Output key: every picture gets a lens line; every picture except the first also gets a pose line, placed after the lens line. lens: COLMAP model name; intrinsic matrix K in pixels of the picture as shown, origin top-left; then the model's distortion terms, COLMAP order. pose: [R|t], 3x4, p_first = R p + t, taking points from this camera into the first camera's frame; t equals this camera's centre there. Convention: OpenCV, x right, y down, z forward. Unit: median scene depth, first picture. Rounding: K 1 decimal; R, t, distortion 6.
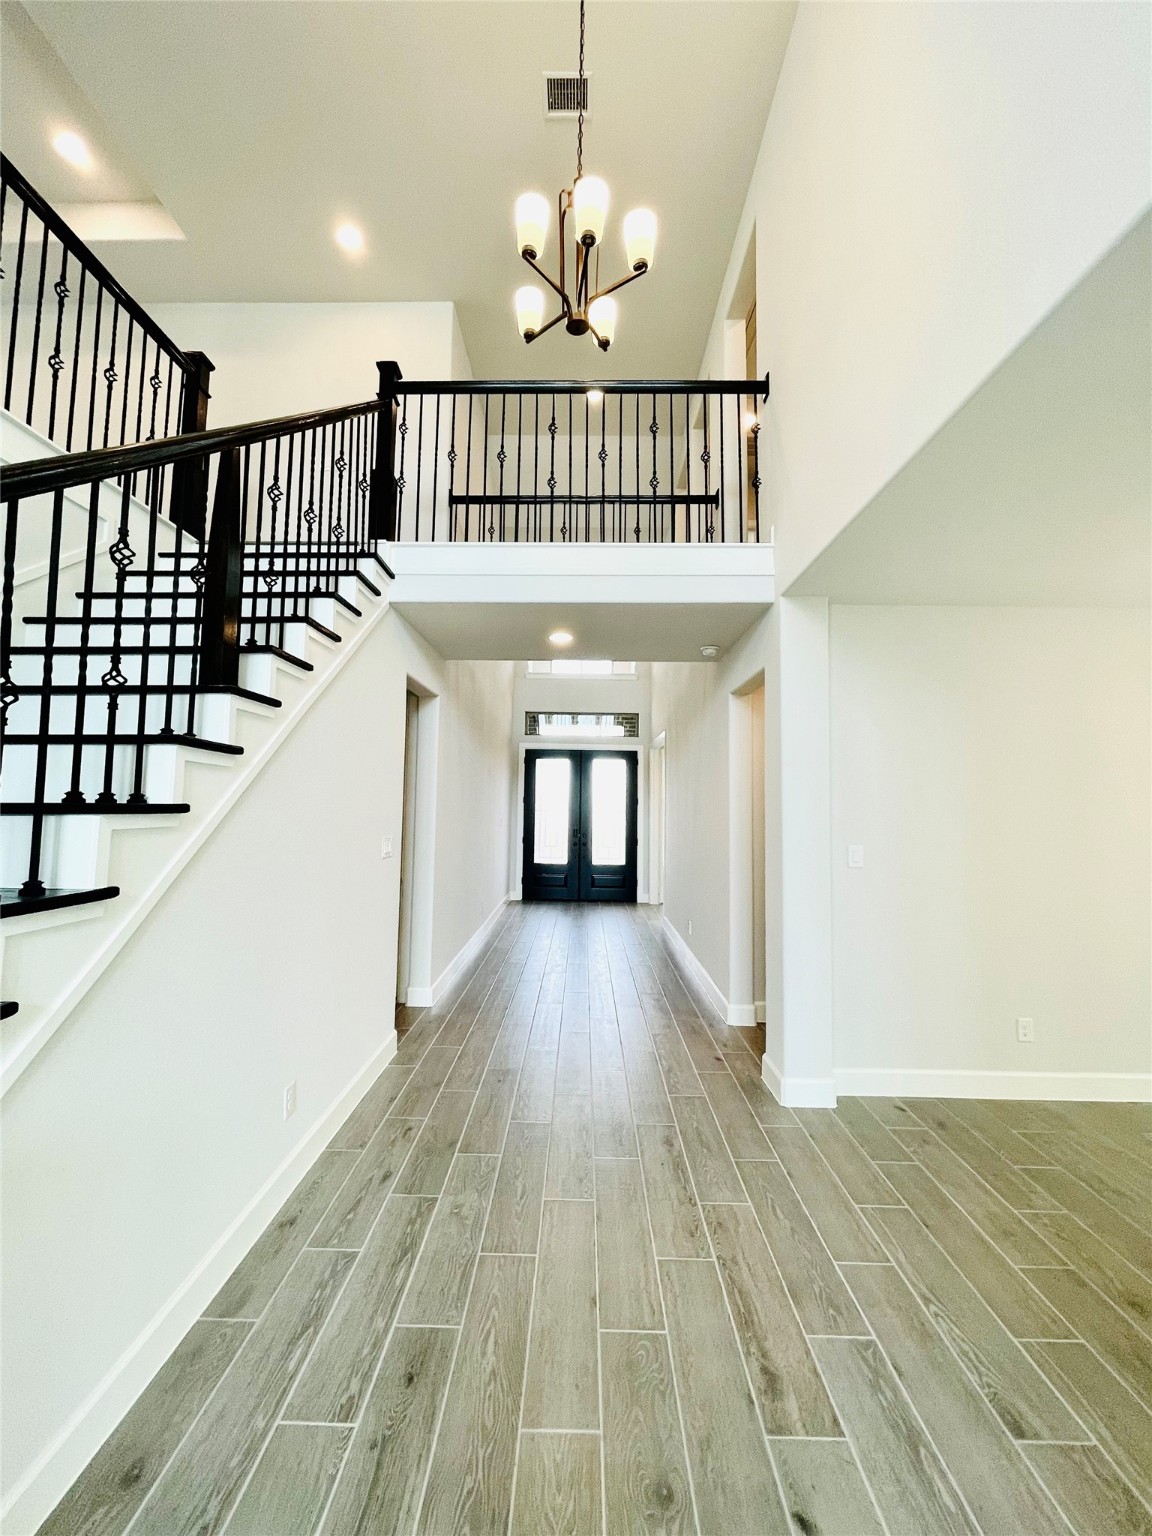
lens RADIAL K [[619.0, 0, 573.6], [0, 619.0, 755.9], [0, 0, 1]] dist [-0.001622, 0.000087]
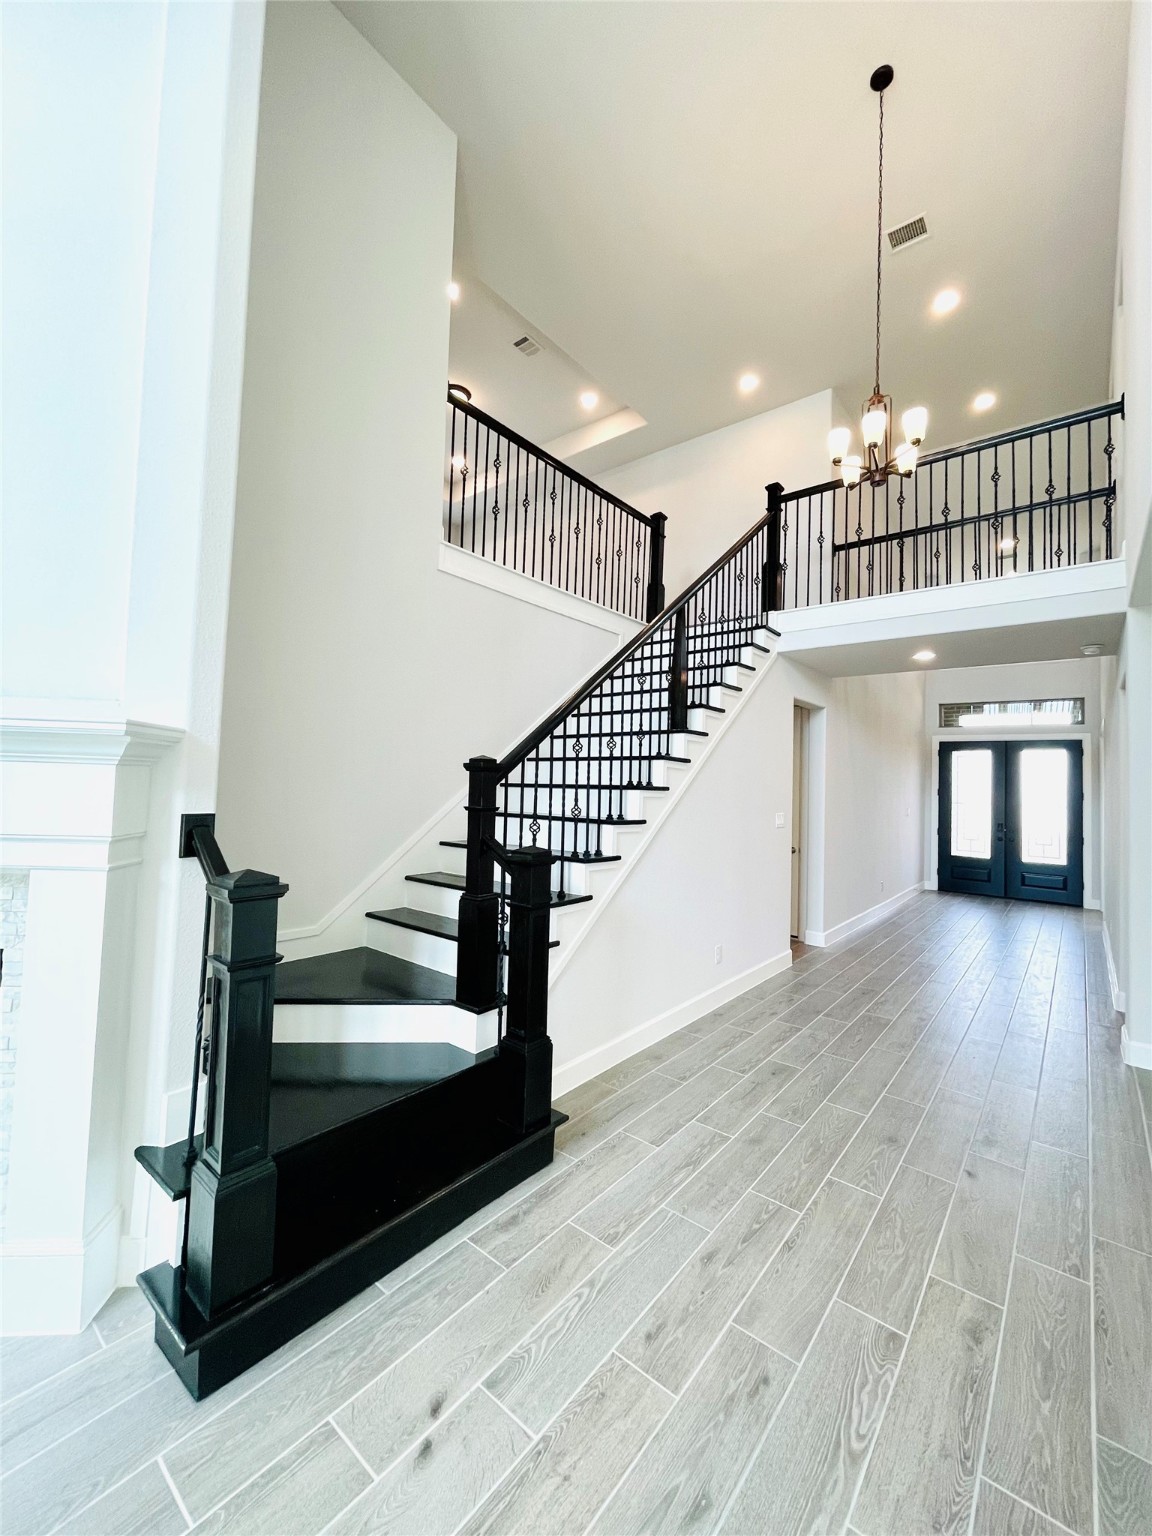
lens RADIAL K [[619.0, 0, 573.6], [0, 619.0, 755.9], [0, 0, 1]] dist [-0.001622, 0.000087]
pose [[0.782461, -0.016254, -0.622488, 0.220665], [0.025642, 0.999652, 0.006130, -0.024752], [0.622172, -0.020758, 0.782605, -0.425912]]
